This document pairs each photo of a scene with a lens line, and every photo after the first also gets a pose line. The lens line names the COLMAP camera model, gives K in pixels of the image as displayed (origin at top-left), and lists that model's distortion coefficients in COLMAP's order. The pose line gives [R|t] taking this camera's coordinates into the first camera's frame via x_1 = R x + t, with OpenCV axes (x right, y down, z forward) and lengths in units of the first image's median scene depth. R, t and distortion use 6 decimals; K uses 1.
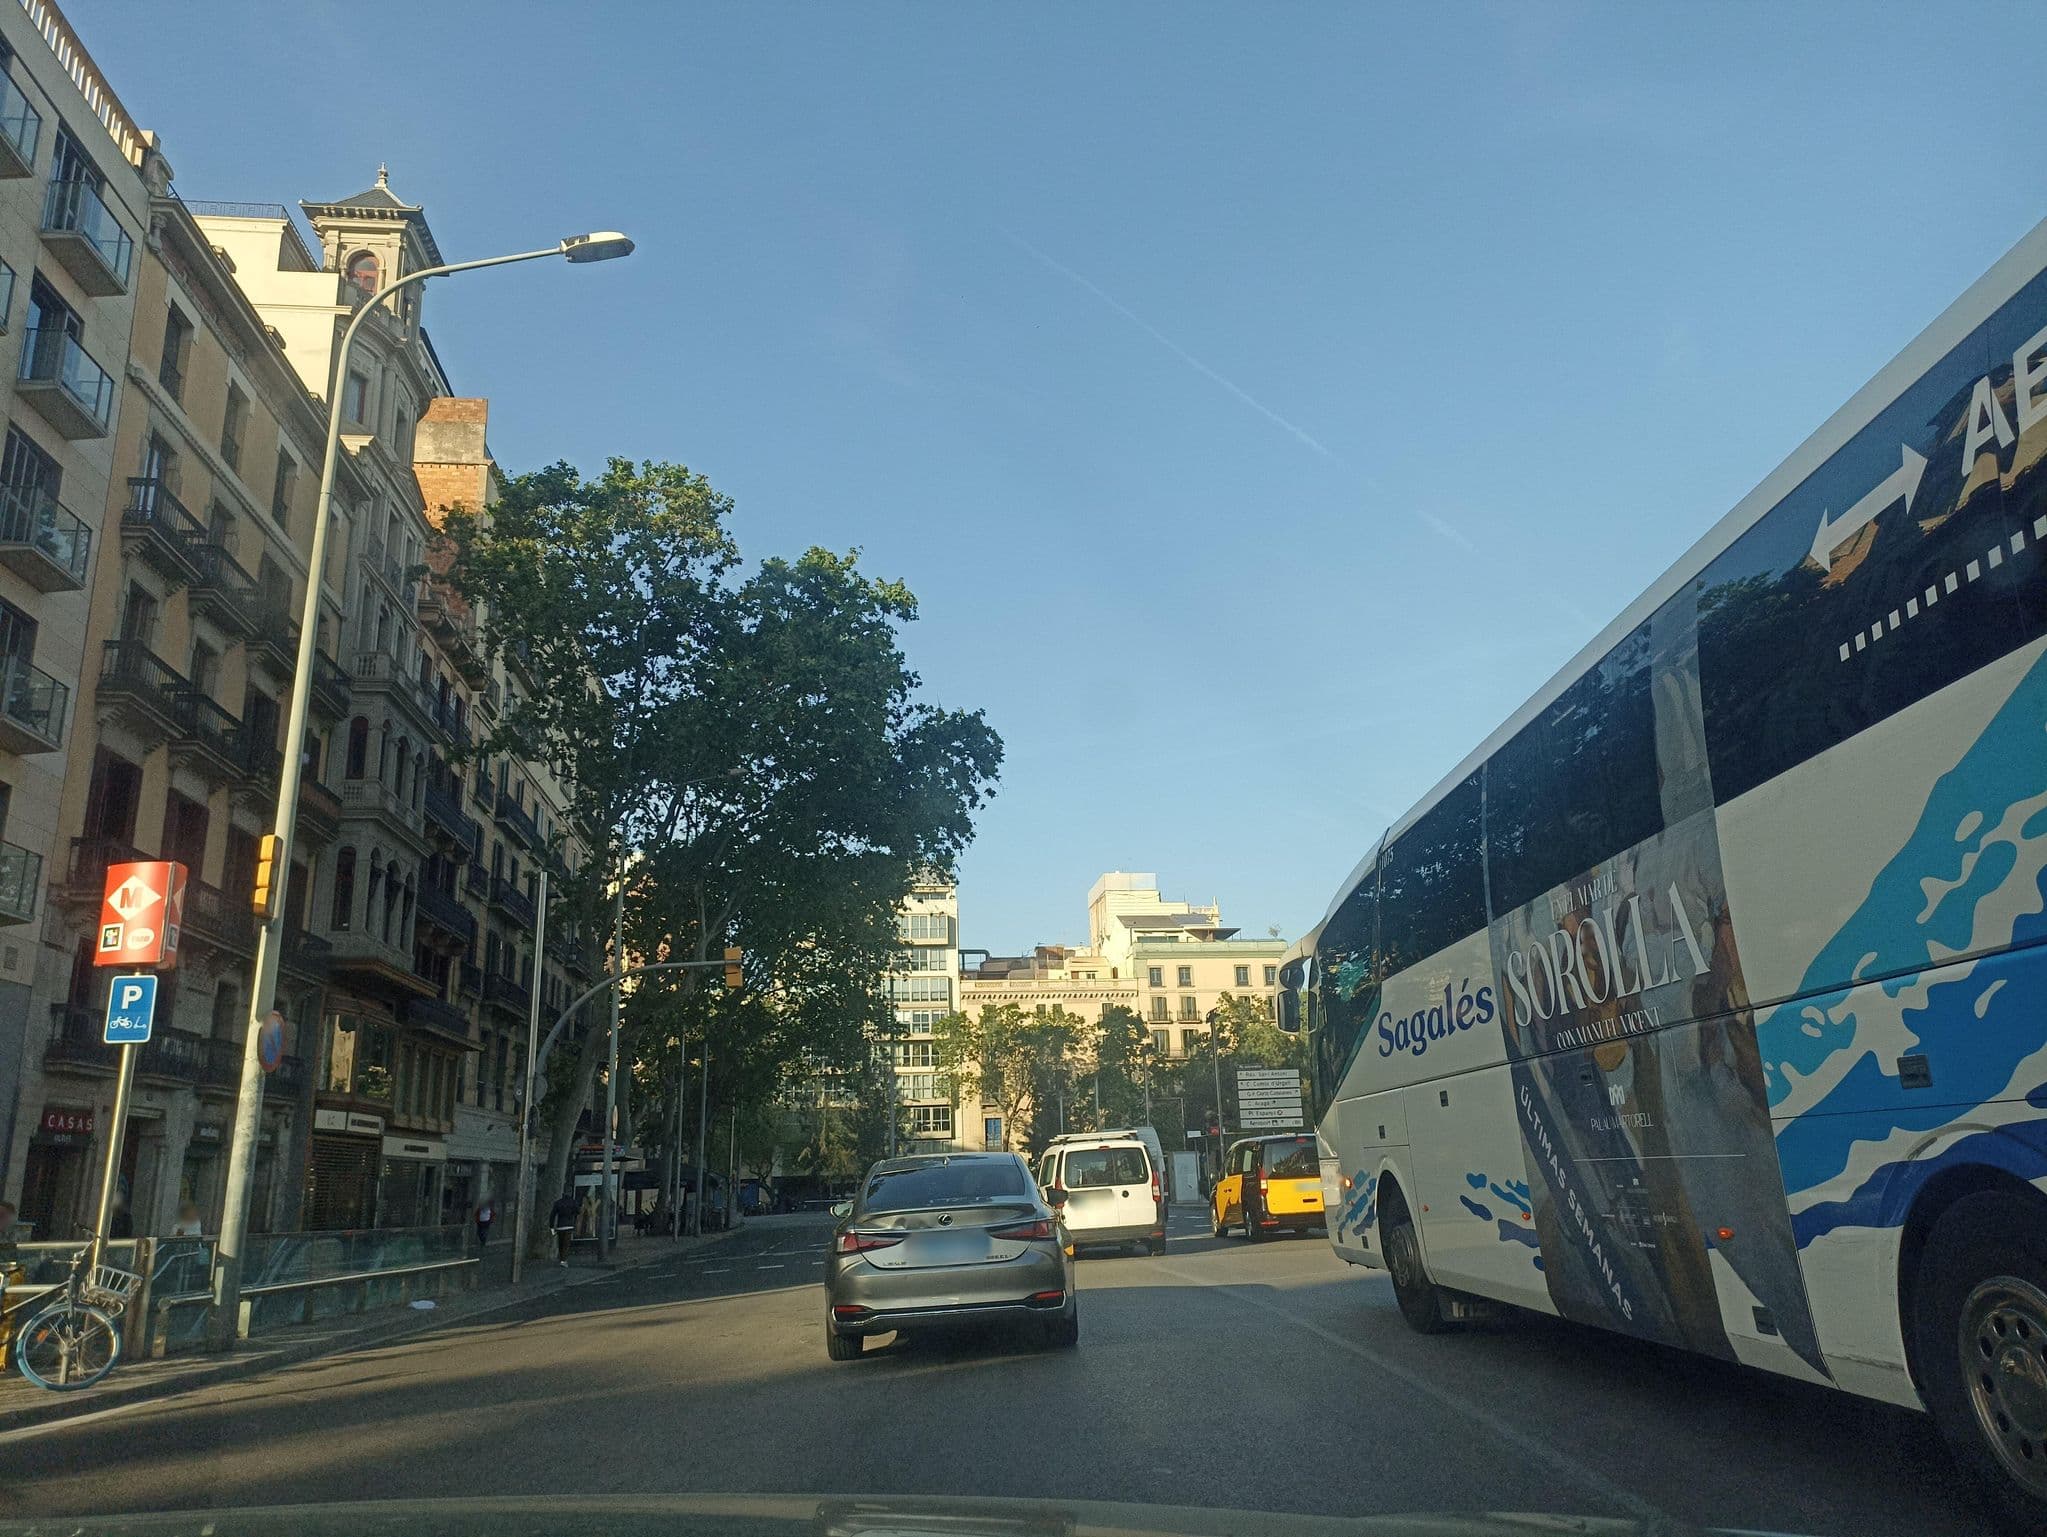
lens RADIAL K [[1364.9, 0, 1023.5], [0, 1364.9, 768.5], [0, 0, 1]] dist [0.008398, 0.002082]
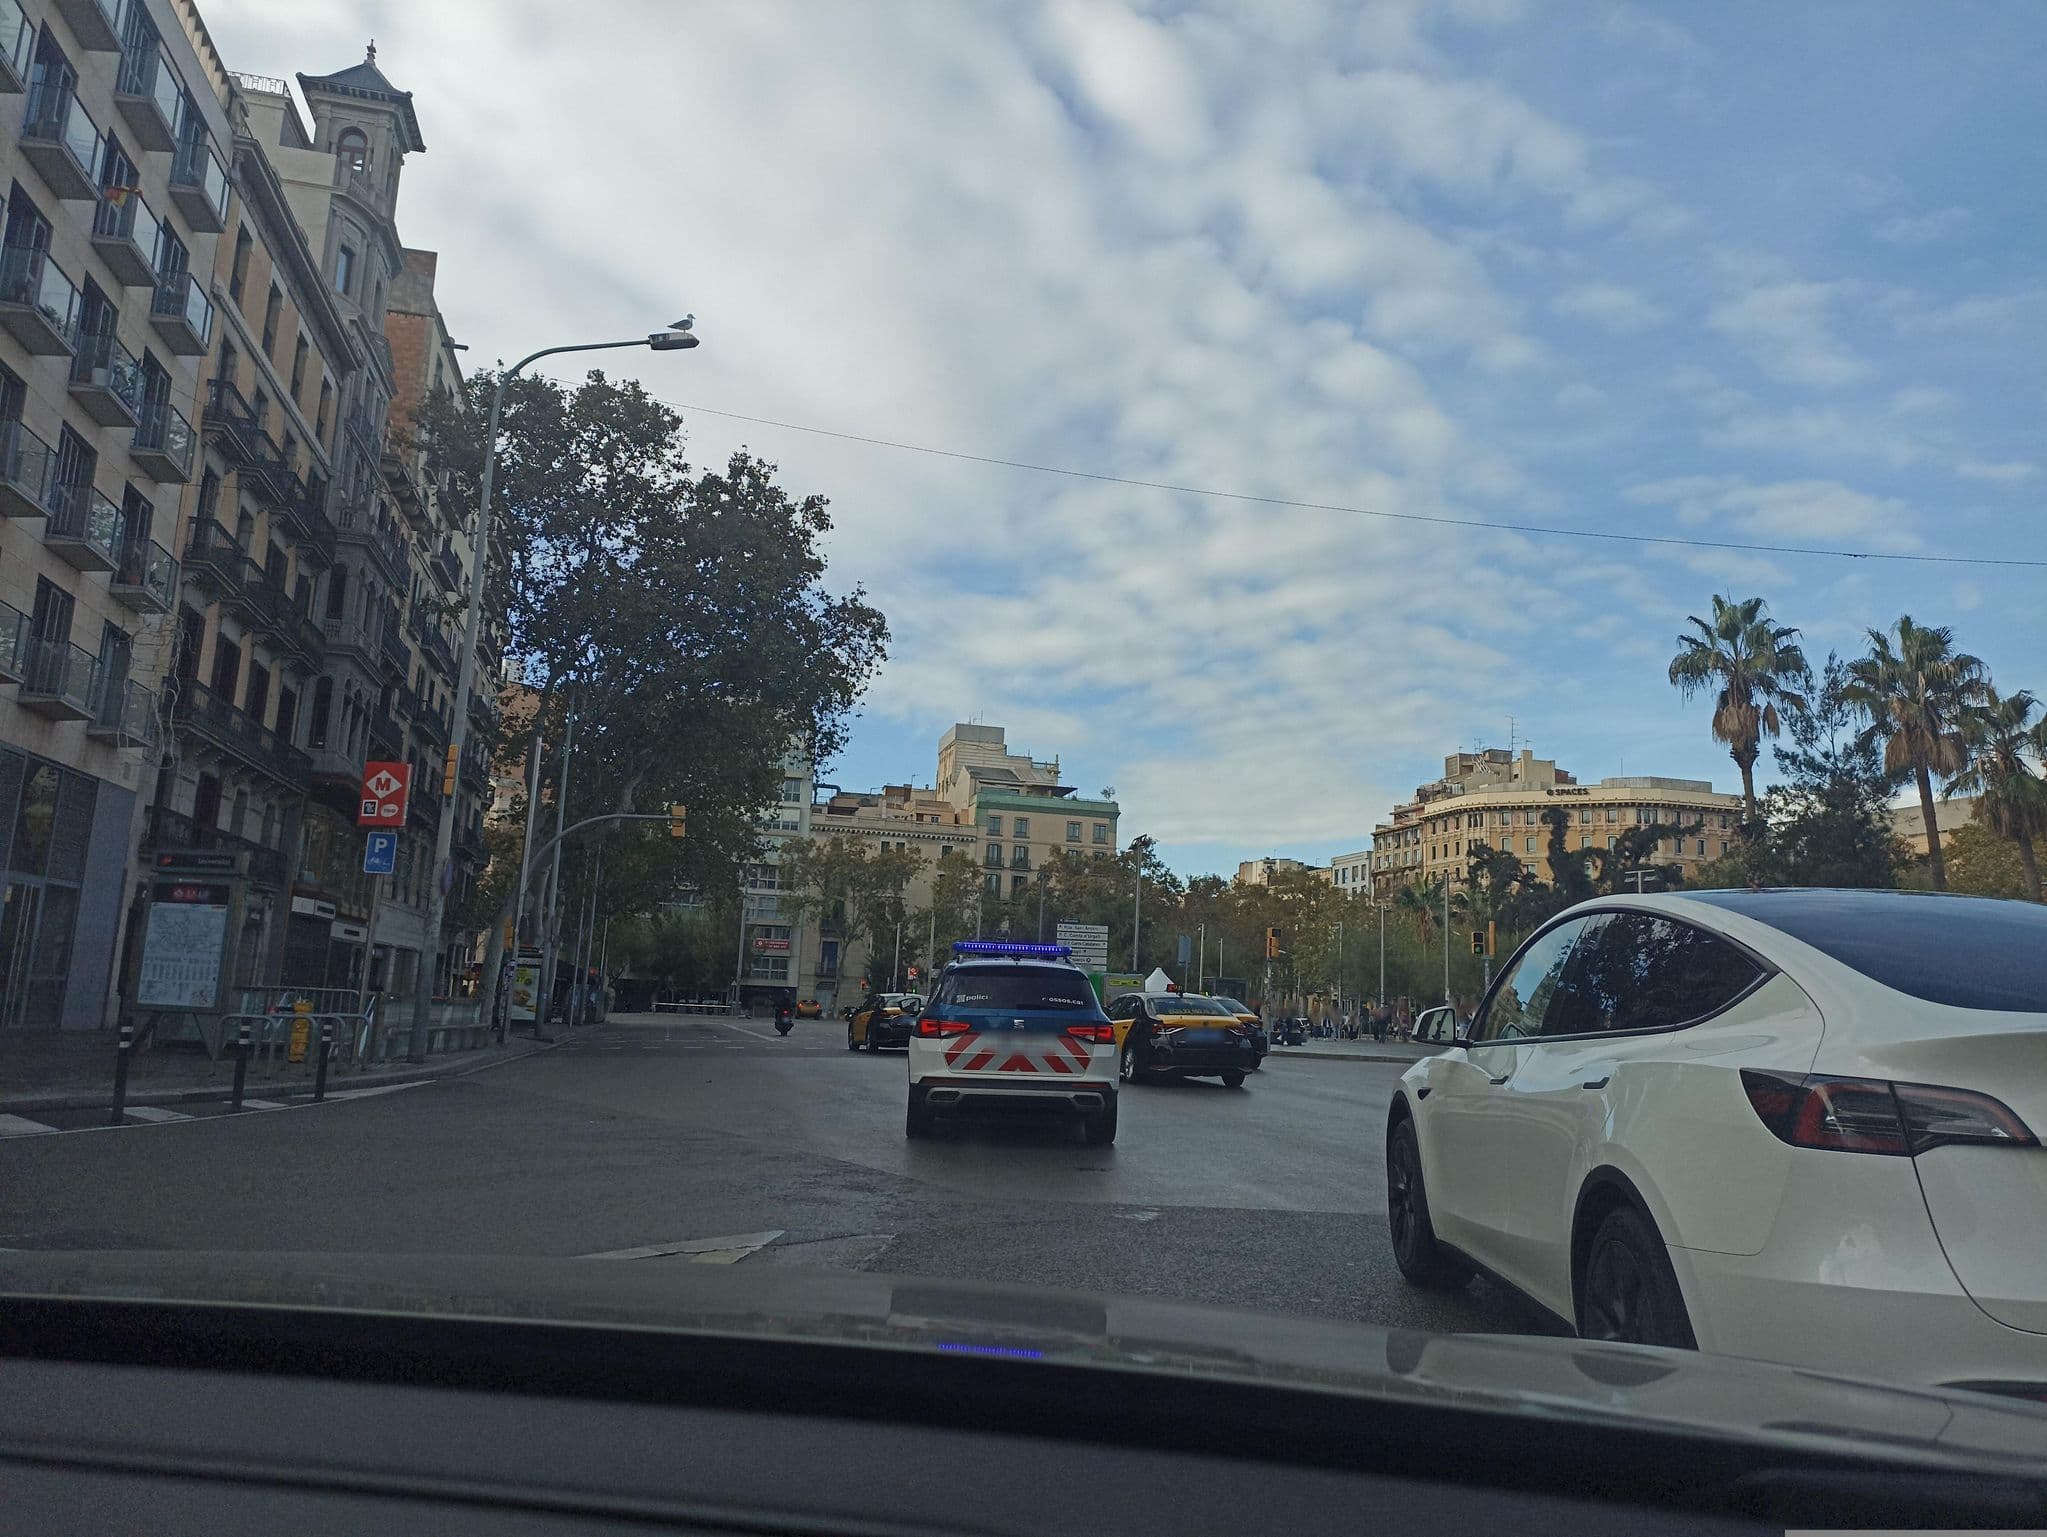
lens RADIAL K [[1364.9, 0, 1023.5], [0, 1364.9, 768.5], [0, 0, 1]] dist [0.008398, 0.002082]
pose [[0.988602, 0.097244, 0.114934, -0.029948], [-0.110281, 0.987442, 0.113118, -0.055744], [-0.102491, -0.124503, 0.986912, -0.193146]]
